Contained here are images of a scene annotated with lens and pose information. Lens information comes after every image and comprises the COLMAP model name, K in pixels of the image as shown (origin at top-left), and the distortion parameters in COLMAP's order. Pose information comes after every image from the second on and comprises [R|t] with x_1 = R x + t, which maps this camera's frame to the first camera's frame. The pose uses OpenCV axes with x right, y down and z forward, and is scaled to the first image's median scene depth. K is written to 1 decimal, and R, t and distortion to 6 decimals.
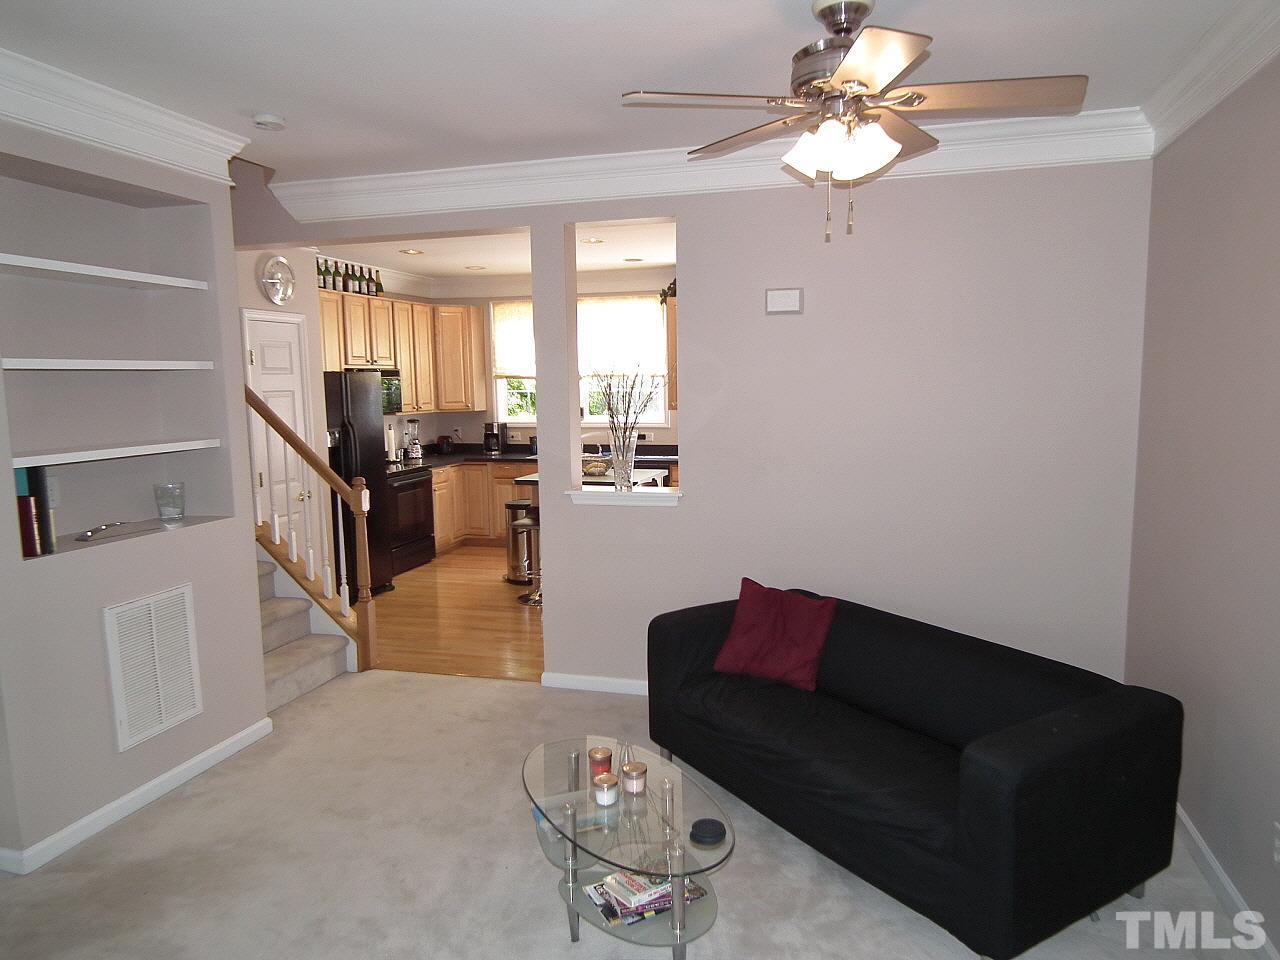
lens RADIAL K [[884.0, 0, 643.8], [0, 884.0, 494.7], [0, 0, 1]] dist [0.004813, -0.000812]
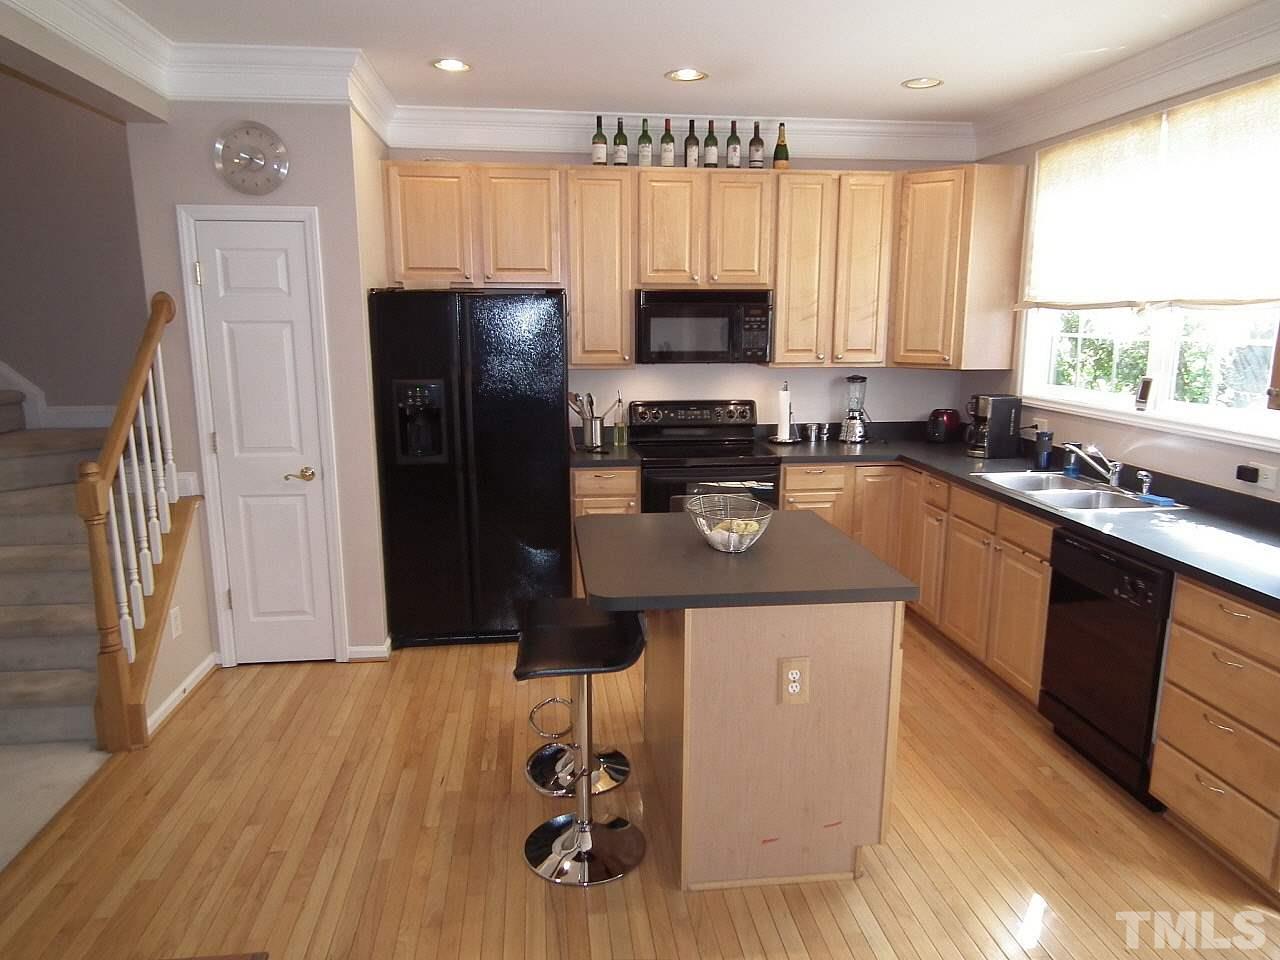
lens RADIAL K [[884.0, 0, 643.8], [0, 884.0, 494.7], [0, 0, 1]] dist [0.004813, -0.000812]
pose [[0.389476, 0.198564, -0.899378, 0.233086], [-0.125297, 0.978829, 0.161845, -0.085534], [0.912474, 0.049655, 0.406110, 0.631575]]
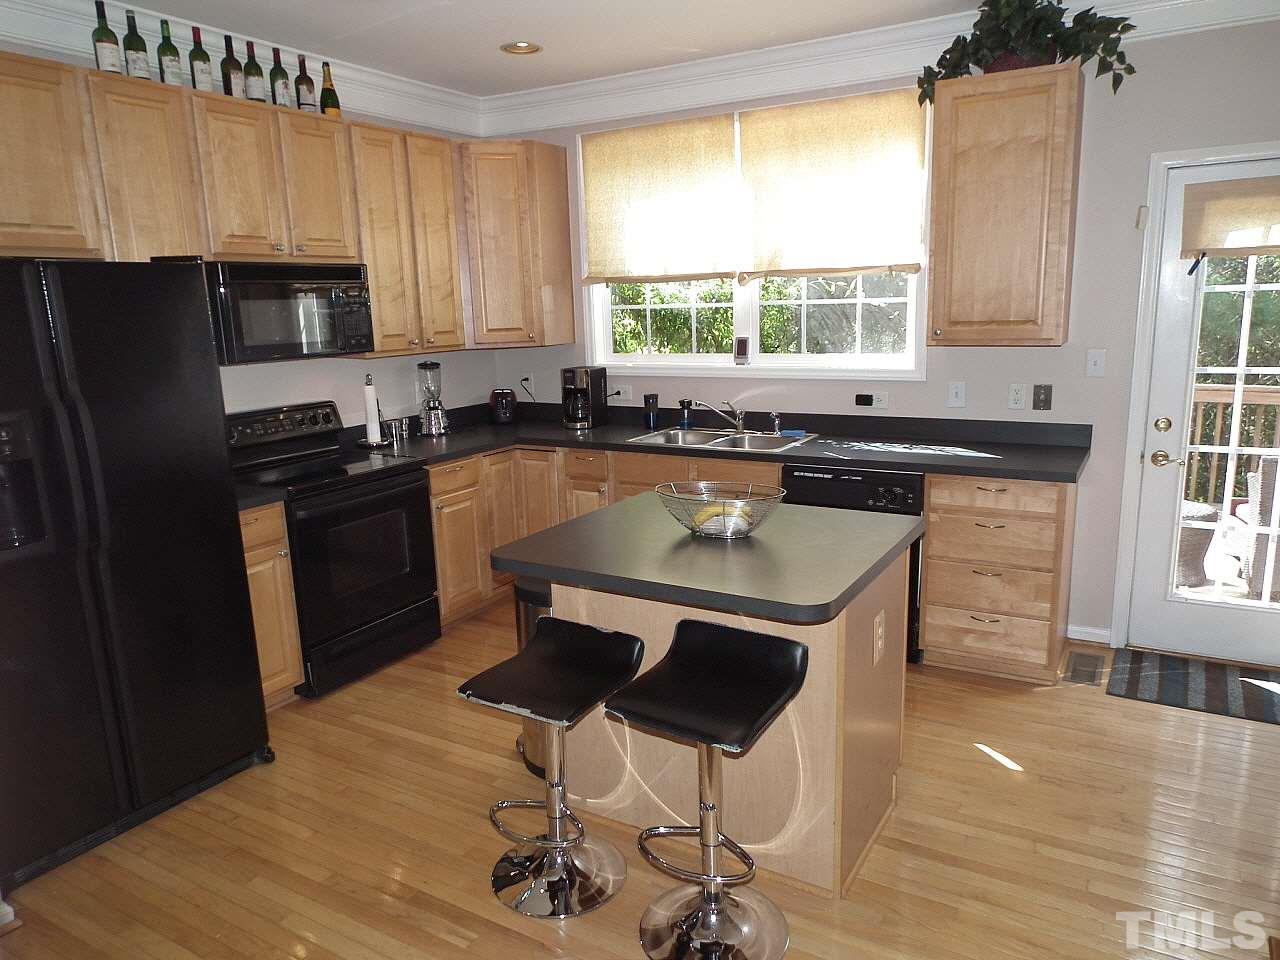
lens RADIAL K [[884.0, 0, 643.8], [0, 884.0, 494.7], [0, 0, 1]] dist [0.004813, -0.000812]
pose [[0.965714, 0.040080, -0.256498, 0.007478], [-0.016032, 0.995332, 0.095168, -0.058323], [0.259115, -0.087792, 0.961848, 0.506231]]
